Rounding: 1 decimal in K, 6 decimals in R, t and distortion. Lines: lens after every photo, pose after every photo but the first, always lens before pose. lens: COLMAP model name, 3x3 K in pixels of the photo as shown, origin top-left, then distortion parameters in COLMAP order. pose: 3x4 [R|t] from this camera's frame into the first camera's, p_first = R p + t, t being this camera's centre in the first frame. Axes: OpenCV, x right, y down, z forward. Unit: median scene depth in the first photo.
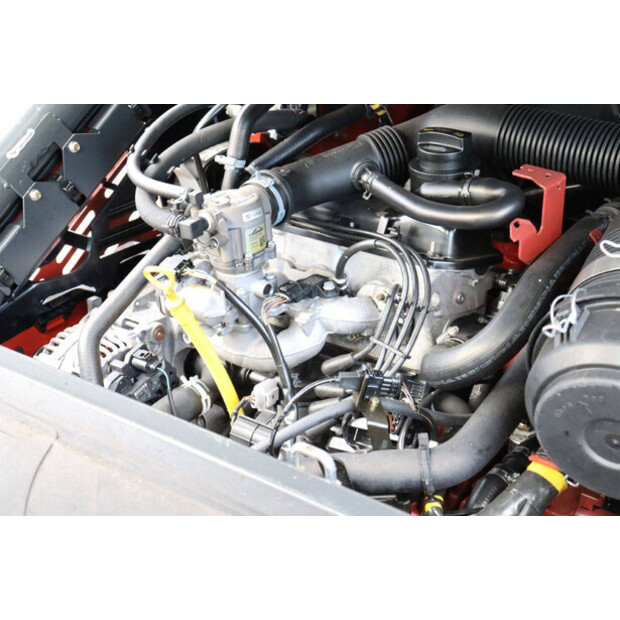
lens RADIAL K [[1430.6, 0, 310.0], [0, 1430.6, 310.0], [0, 0, 1]] dist [0.237331, 0.201298]
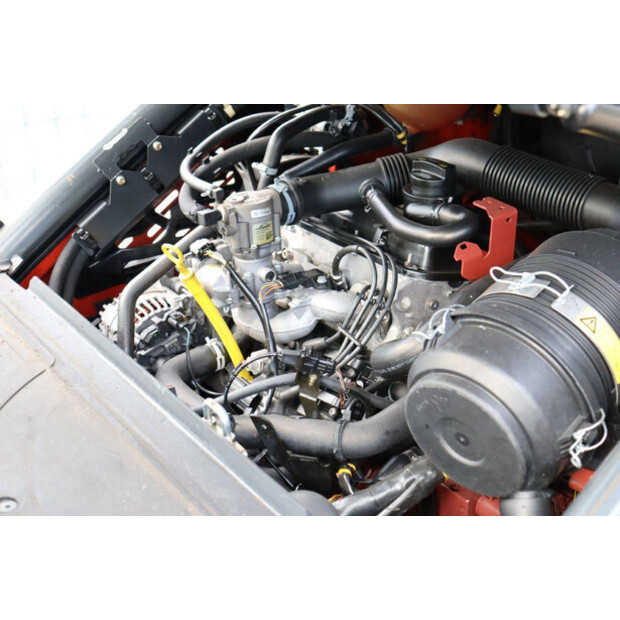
lens RADIAL K [[1162.4, 0, 310.0], [0, 1162.4, 310.0], [0, 0, 1]] dist [0.003474, -0.007651]
pose [[0.953454, 0.136422, -0.268912, 0.269675], [-0.134465, 0.990583, 0.025774, -0.015390], [0.269896, 0.011585, 0.962820, 0.060623]]
